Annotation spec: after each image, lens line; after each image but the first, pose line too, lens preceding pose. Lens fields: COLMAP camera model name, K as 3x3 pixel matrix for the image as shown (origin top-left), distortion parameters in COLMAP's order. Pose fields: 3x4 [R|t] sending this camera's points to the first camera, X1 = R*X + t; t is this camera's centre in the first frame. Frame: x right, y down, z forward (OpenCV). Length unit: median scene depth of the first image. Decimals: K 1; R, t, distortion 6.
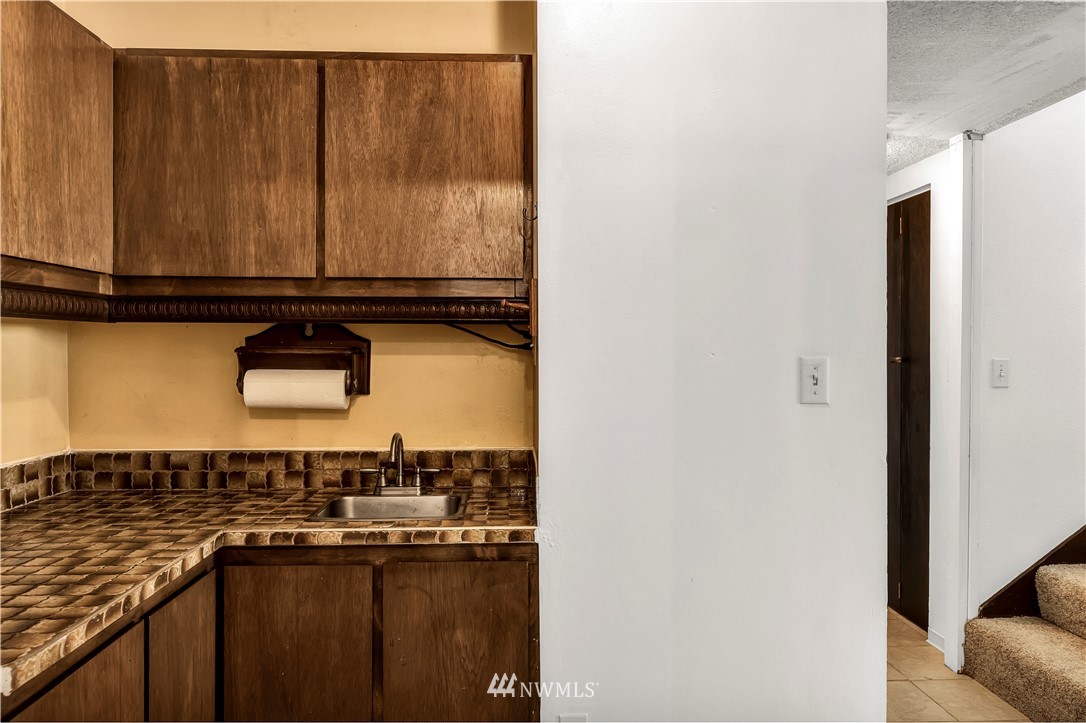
lens RADIAL K [[747.6, 0, 545.1], [0, 747.6, 355.6], [0, 0, 1]] dist [-0.000315, 0.000841]
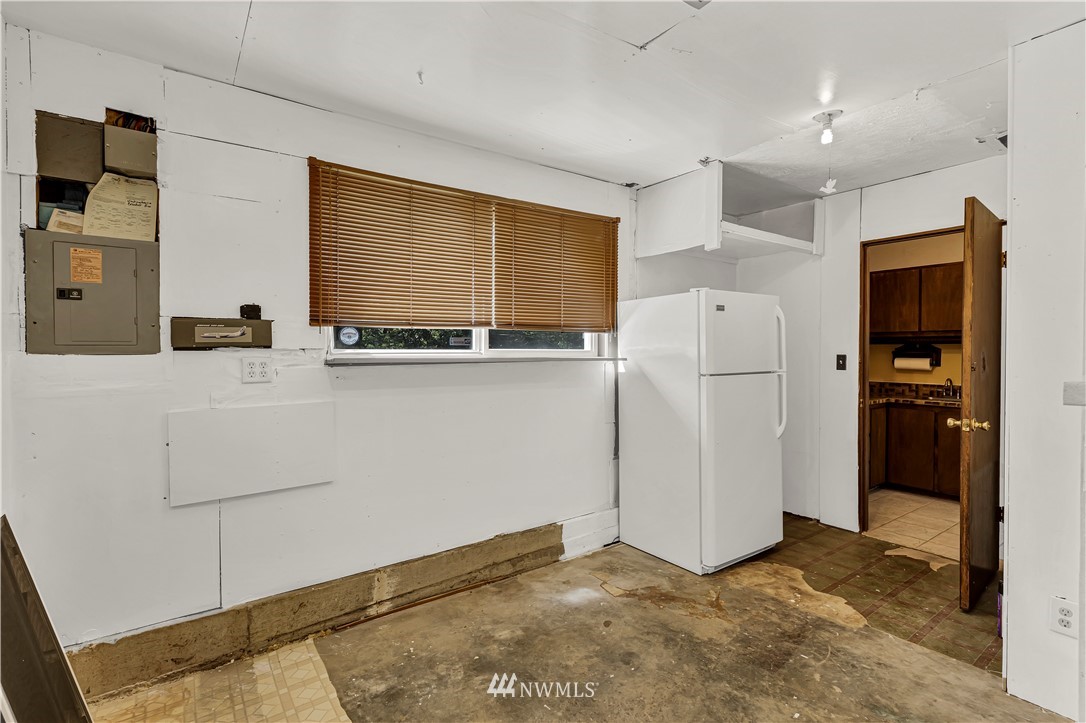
lens RADIAL K [[490.8, 0, 545.9], [0, 490.8, 355.1], [0, 0, 1]] dist [-0.003389, -0.001076]
pose [[0.542728, 0.005748, -0.839889, 0.601496], [-0.007102, 0.999972, 0.002254, 0.012467], [0.839878, 0.004742, 0.542754, -1.525619]]
